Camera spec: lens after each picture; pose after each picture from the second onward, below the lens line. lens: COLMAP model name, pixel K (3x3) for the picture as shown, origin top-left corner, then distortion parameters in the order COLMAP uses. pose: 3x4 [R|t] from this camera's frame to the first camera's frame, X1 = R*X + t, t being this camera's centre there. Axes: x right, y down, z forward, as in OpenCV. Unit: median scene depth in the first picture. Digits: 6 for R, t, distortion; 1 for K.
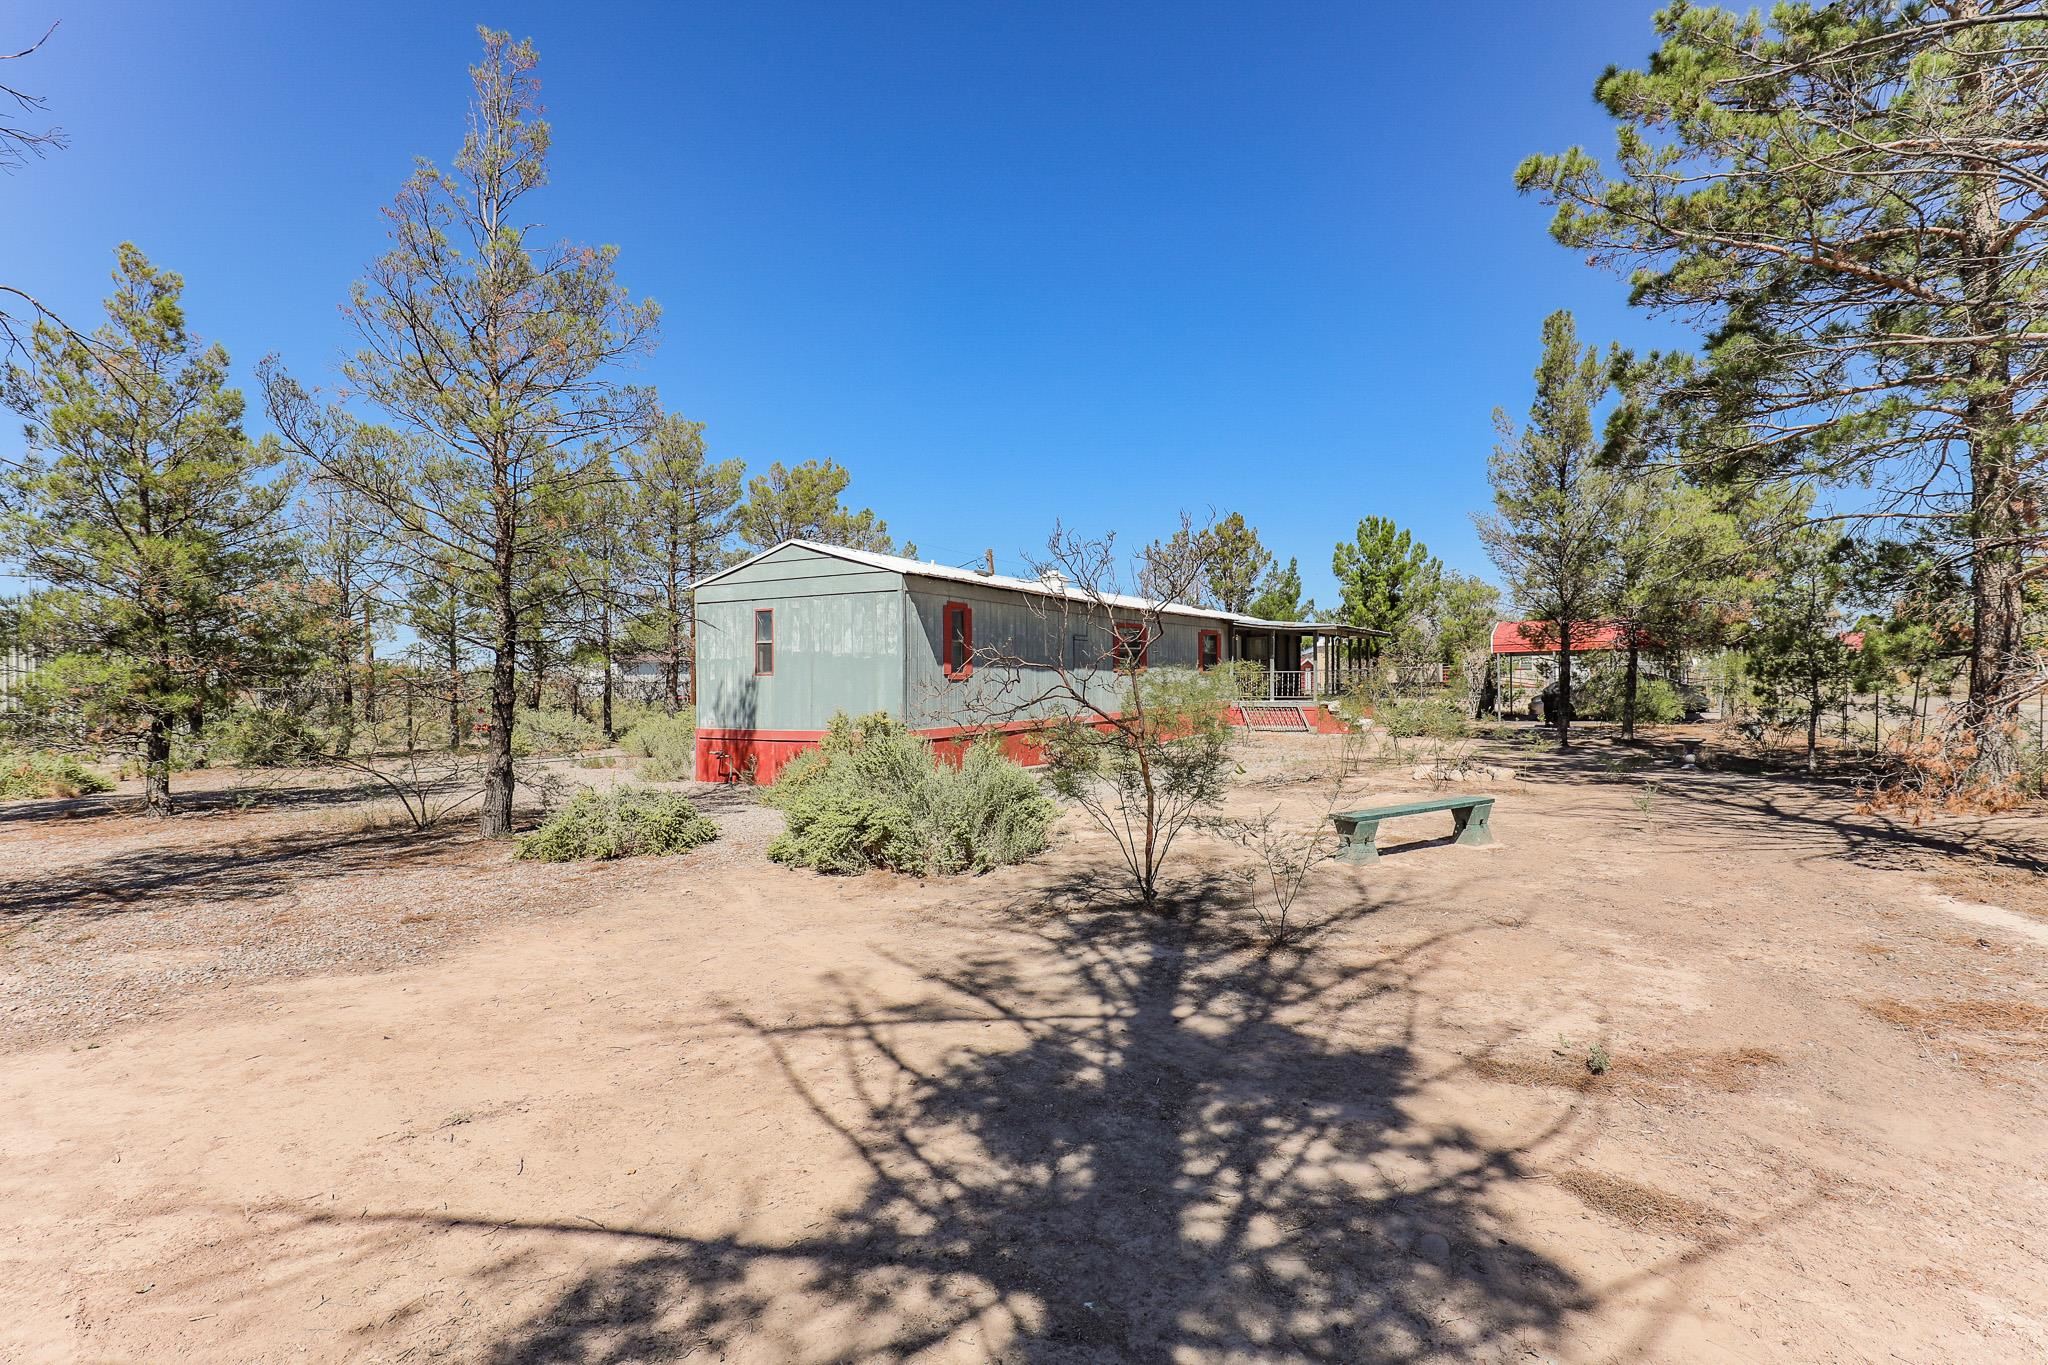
lens RADIAL K [[965.2, 0, 1024.0], [0, 965.2, 682.5], [0, 0, 1]] dist [-0.036262, 0.008848]
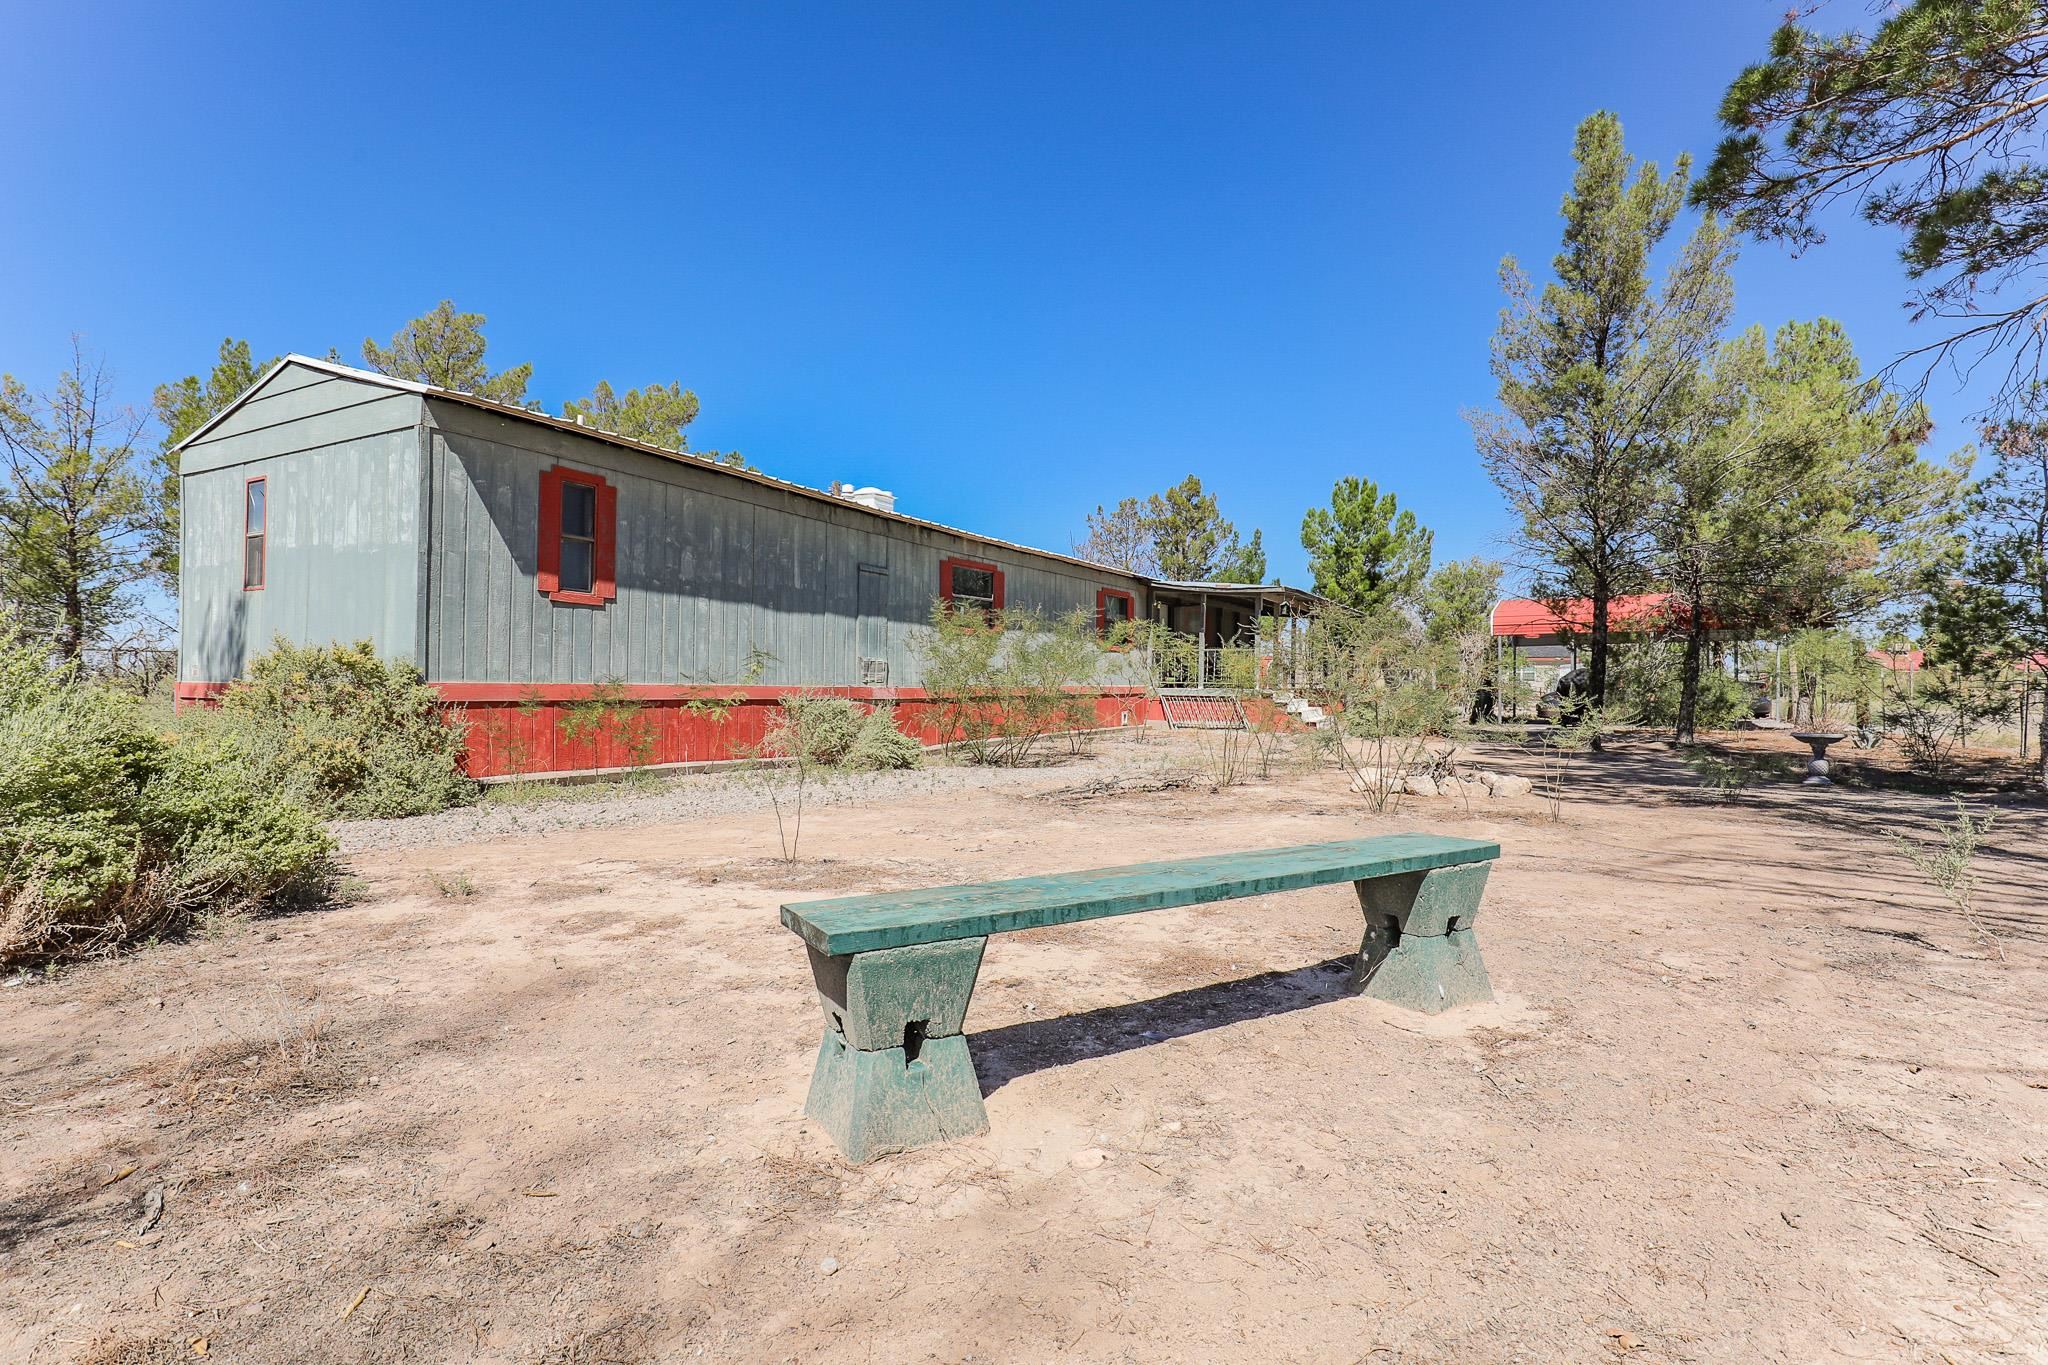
lens RADIAL K [[986.8, 0, 1027.4], [0, 986.8, 696.5], [0, 0, 1]] dist [-0.032818, 0.000265]
pose [[0.999658, 0.022649, 0.013047, 0.194948], [-0.022697, 0.999736, 0.003501, 0.044338], [-0.012965, -0.003796, 0.999909, 0.399872]]
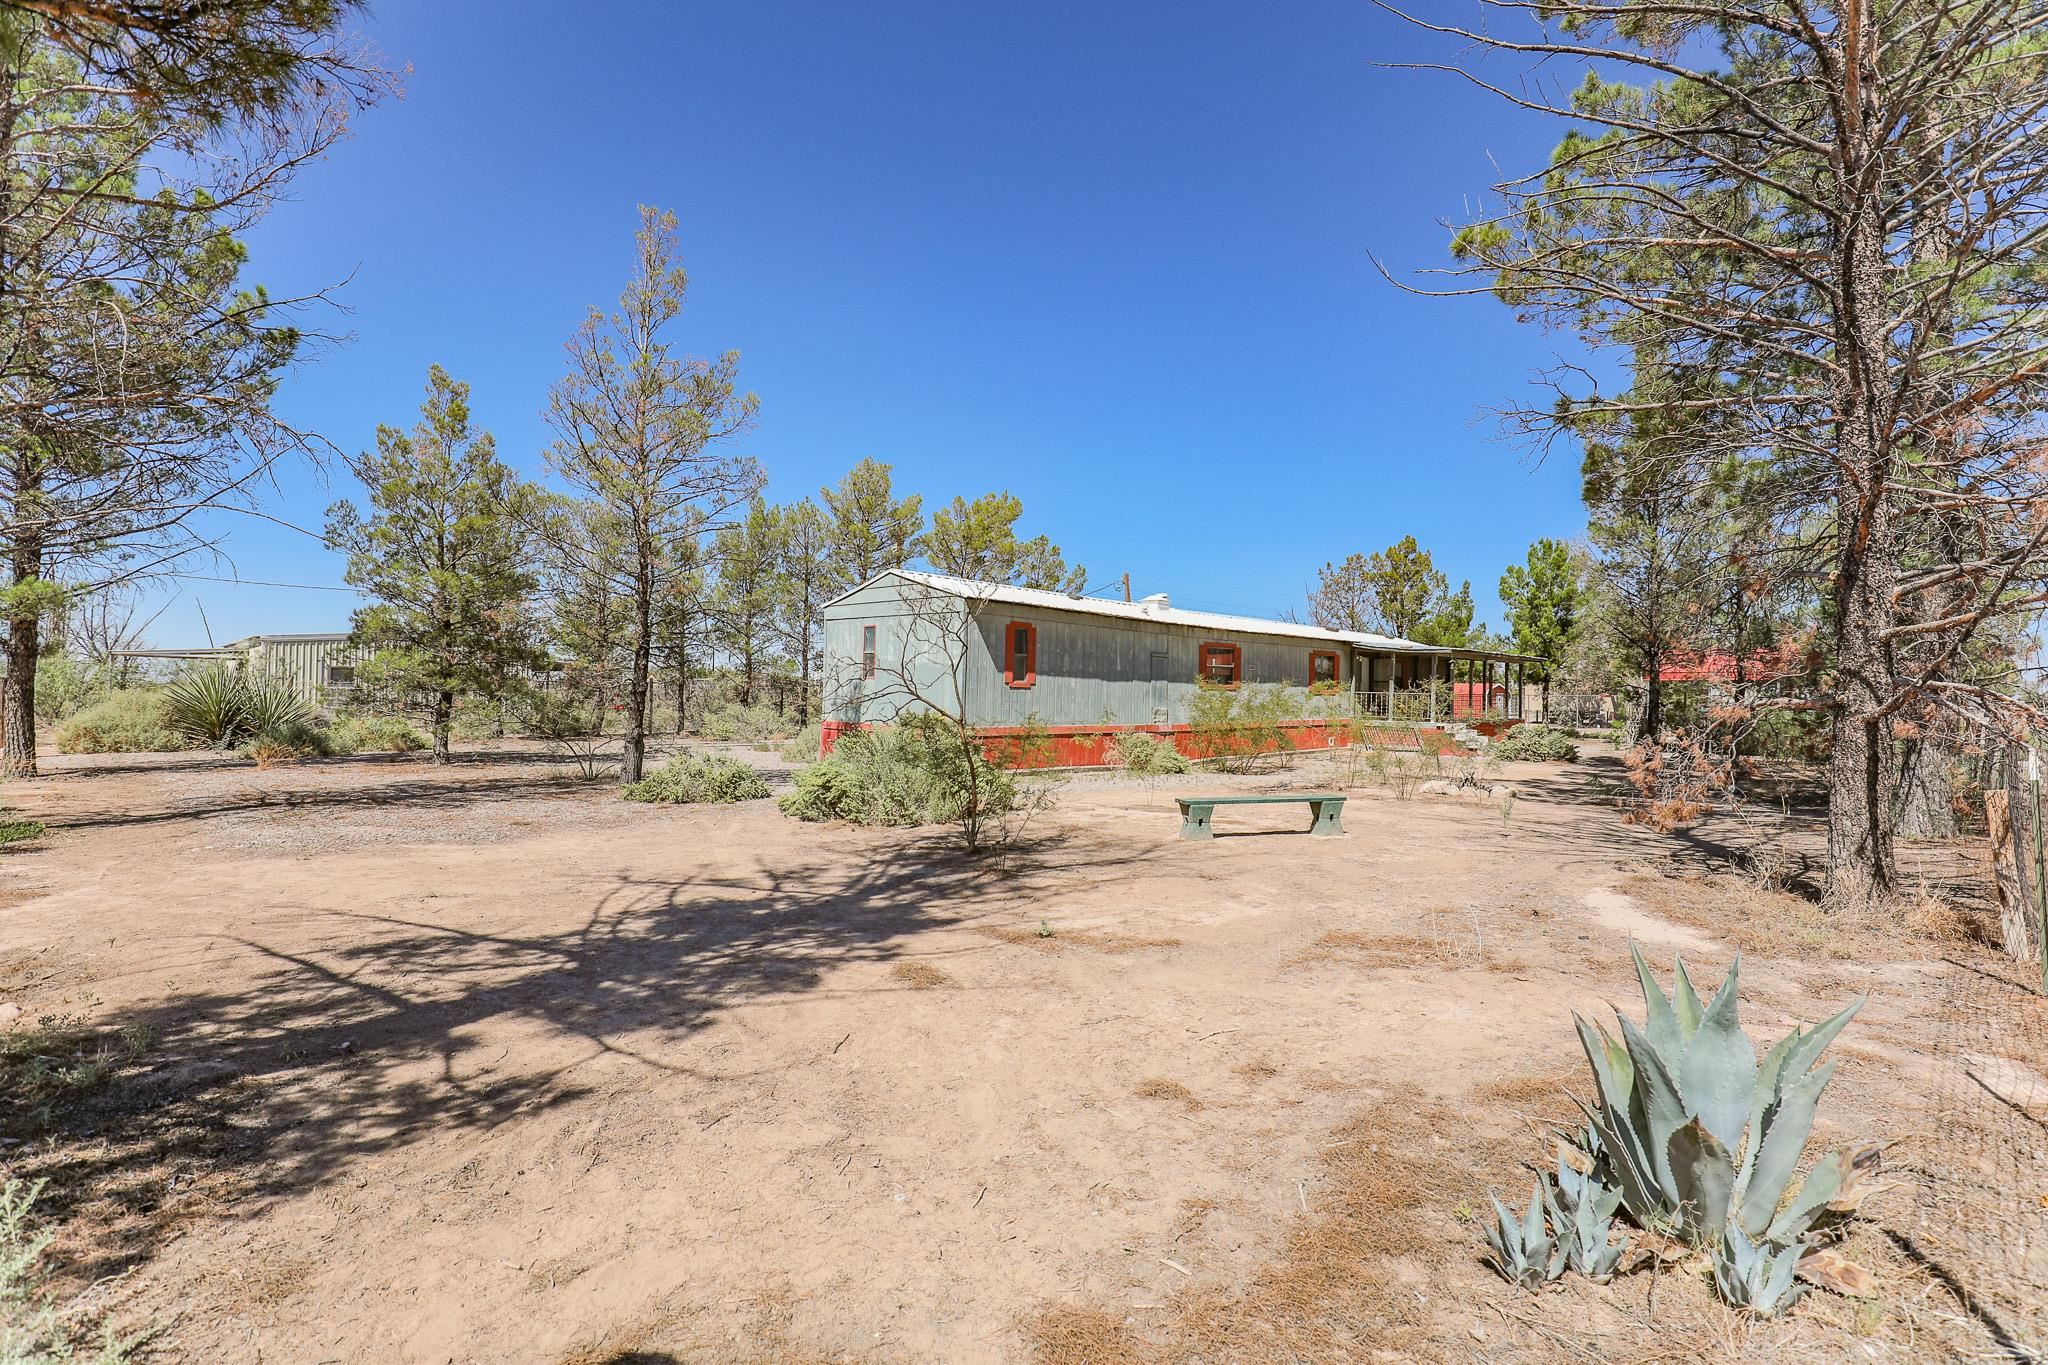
lens RADIAL K [[939.0, 0, 1030.4], [0, 939.0, 679.5], [0, 0, 1]] dist [-0.025457, 0.001261]
pose [[0.968914, 0.029072, -0.245684, 0.225041], [-0.033707, 0.999324, -0.014681, 0.004031], [0.245091, 0.022506, 0.969239, -0.113801]]
